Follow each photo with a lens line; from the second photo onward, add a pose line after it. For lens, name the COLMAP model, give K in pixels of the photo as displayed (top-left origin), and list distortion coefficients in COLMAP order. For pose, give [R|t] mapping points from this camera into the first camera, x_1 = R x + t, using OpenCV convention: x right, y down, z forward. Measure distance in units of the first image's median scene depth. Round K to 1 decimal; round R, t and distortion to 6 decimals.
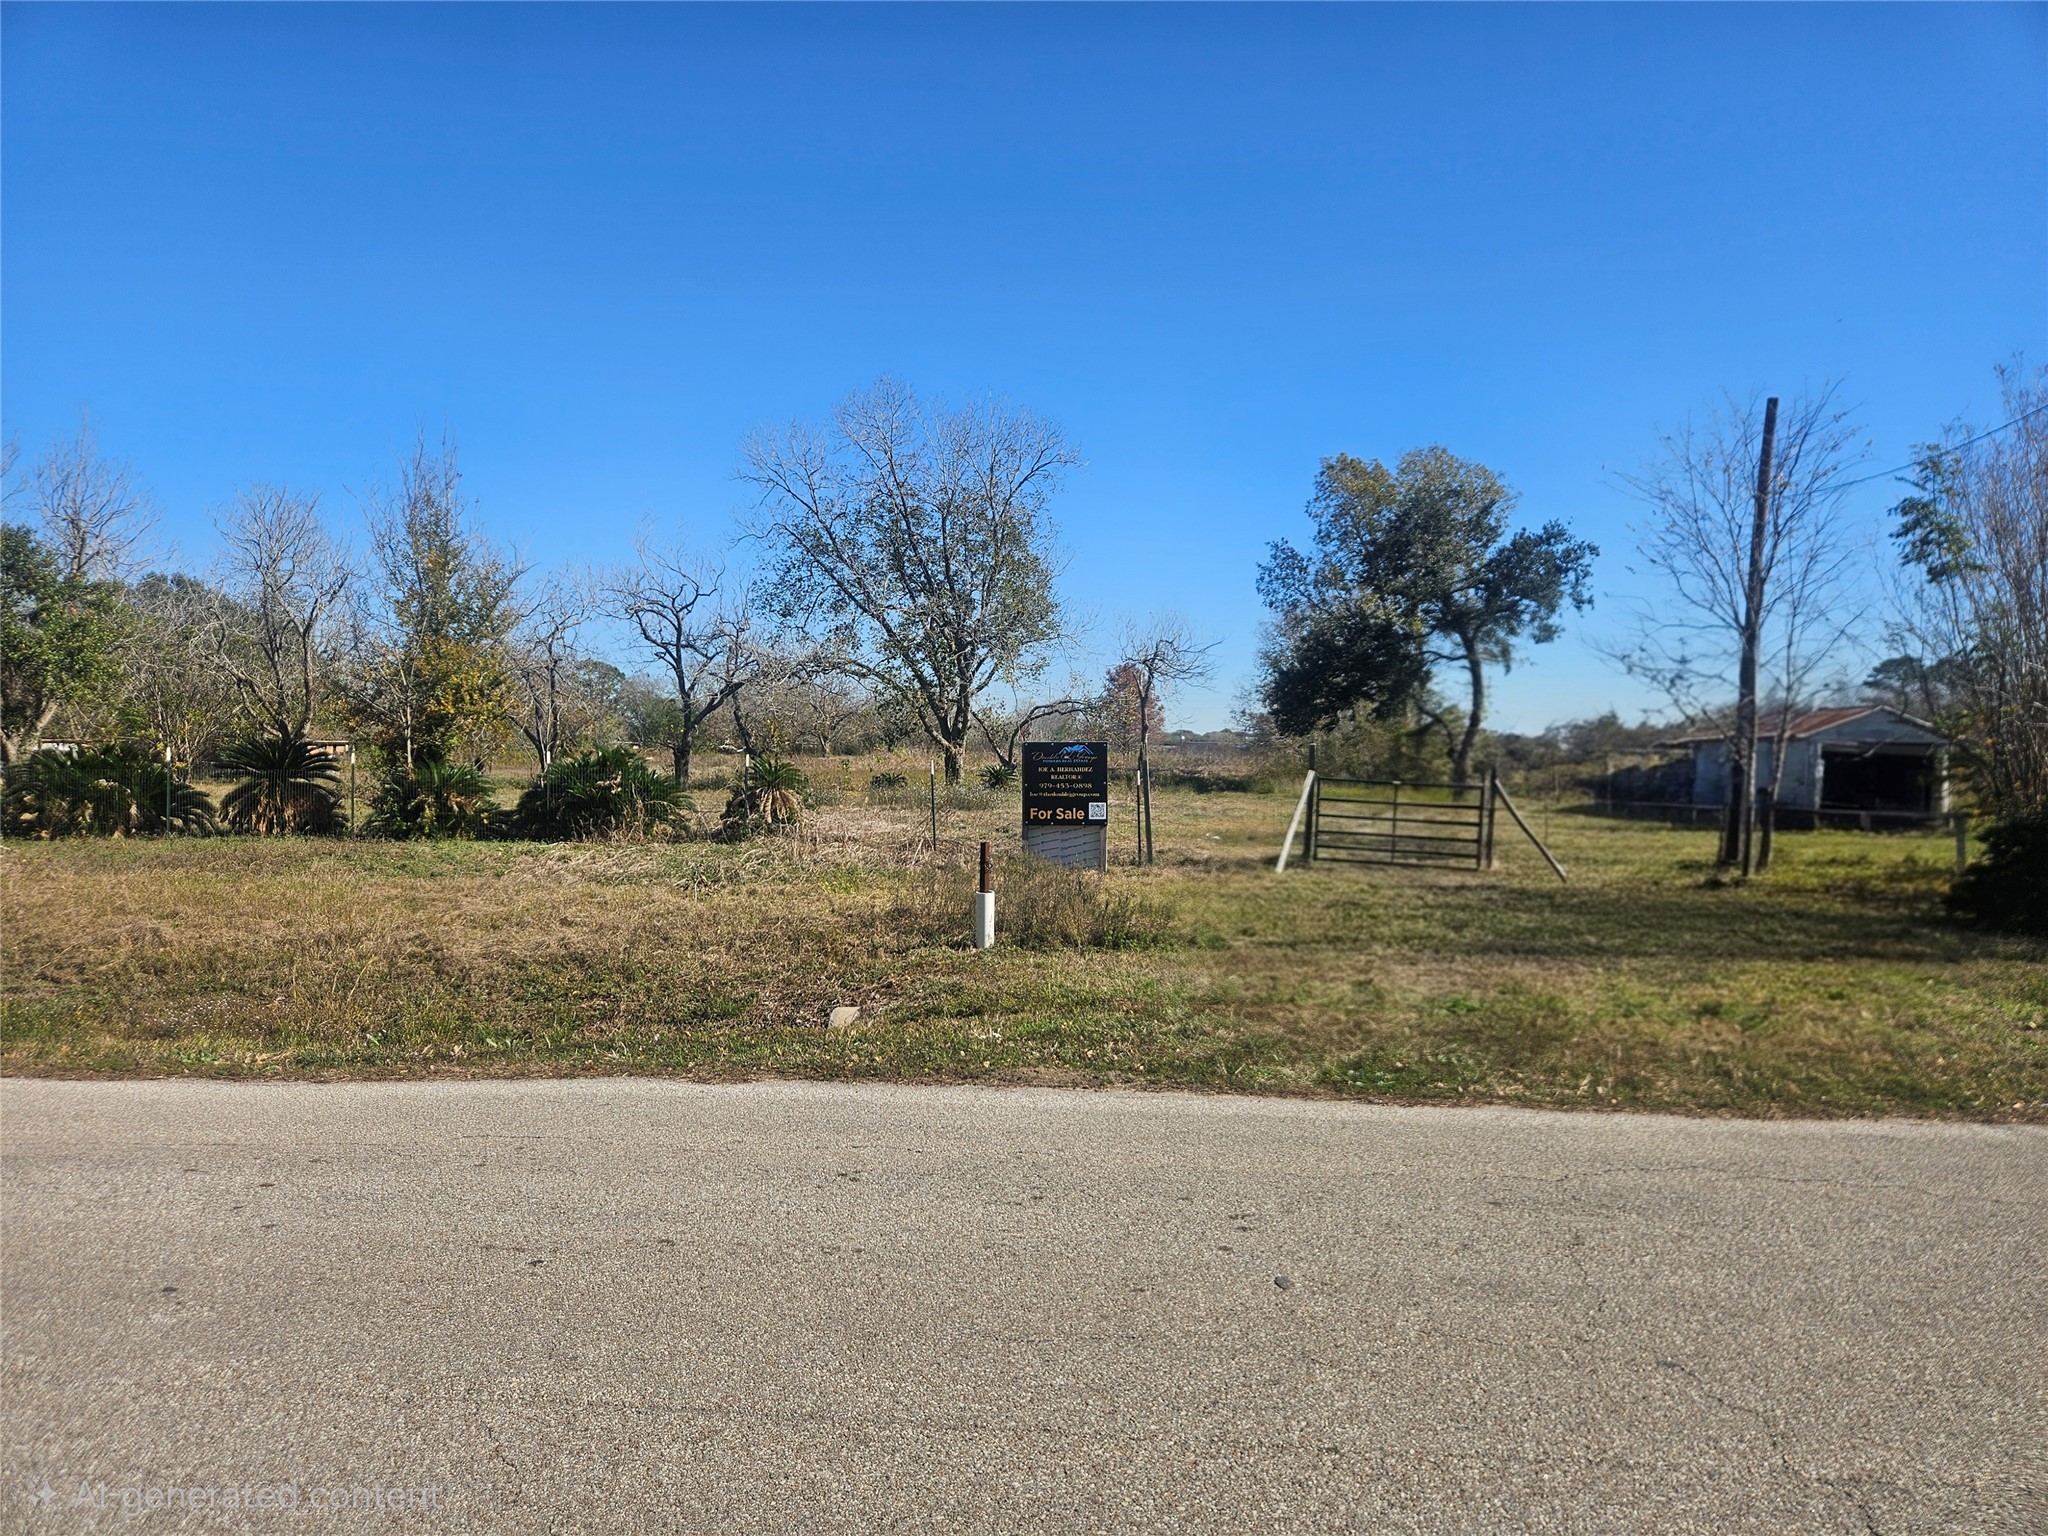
lens RADIAL K [[1382.0, 0, 1006.2], [0, 1382.0, 750.6], [0, 0, 1]] dist [0.075424, -0.066768]
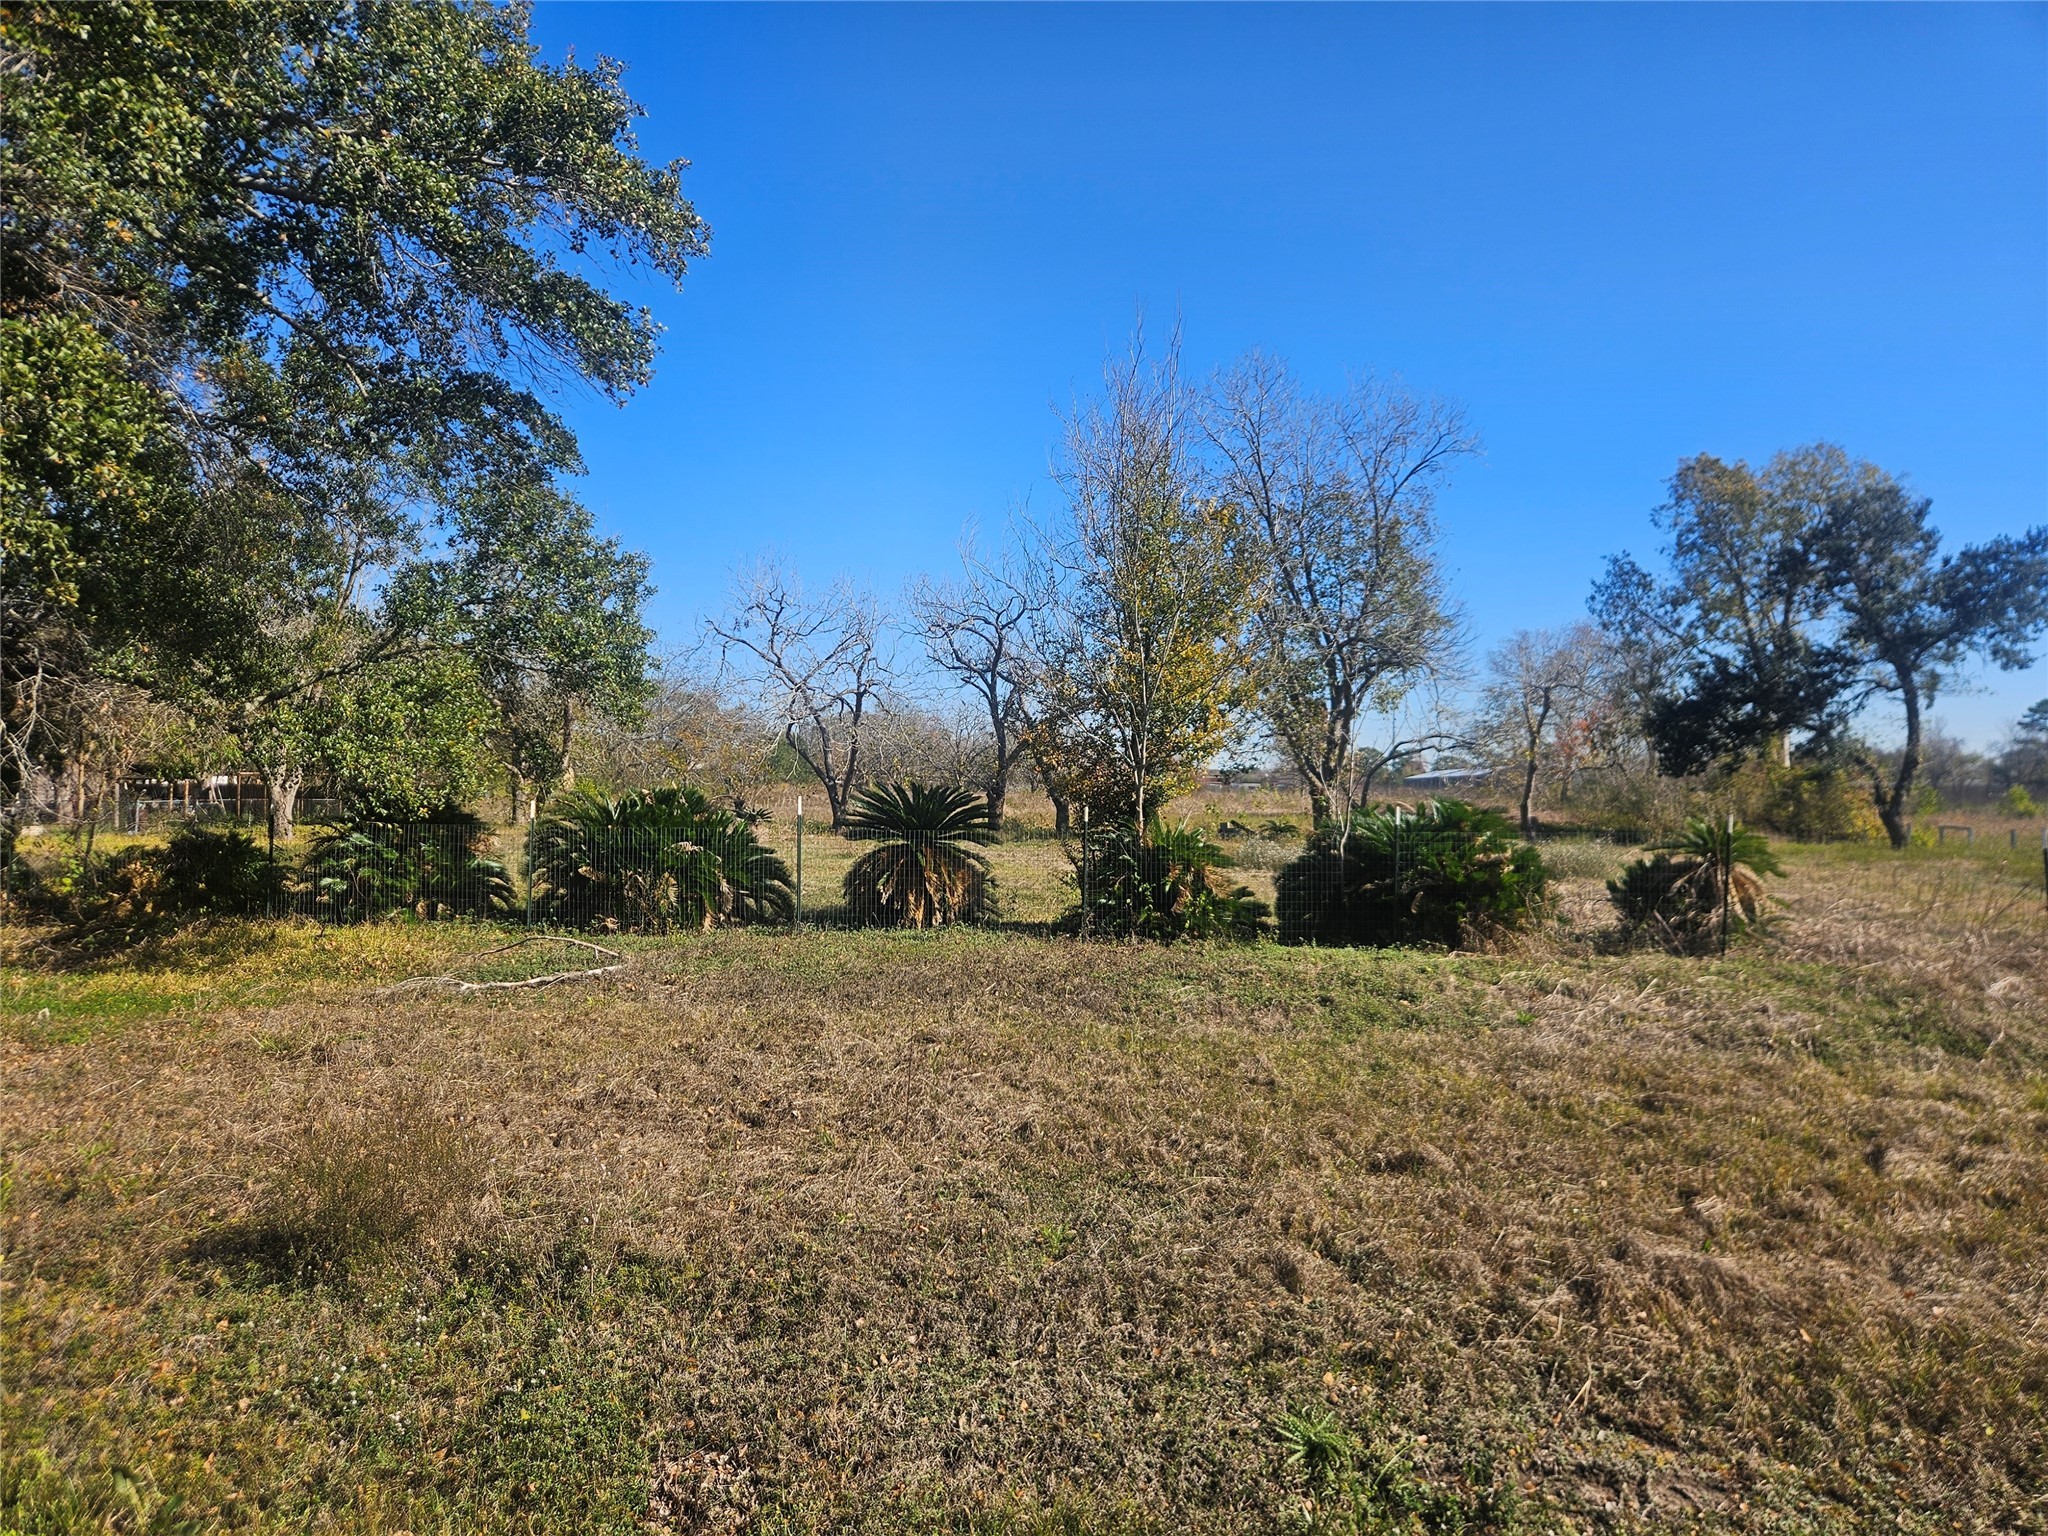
lens RADIAL K [[1382.0, 0, 1019.6], [0, 1382.0, 771.0], [0, 0, 1]] dist [0.075424, -0.066768]
pose [[0.999620, 0.006209, -0.026858, -0.457322], [-0.006518, 0.999913, -0.011438, -0.006835], [0.026784, 0.011609, 0.999574, 0.332546]]
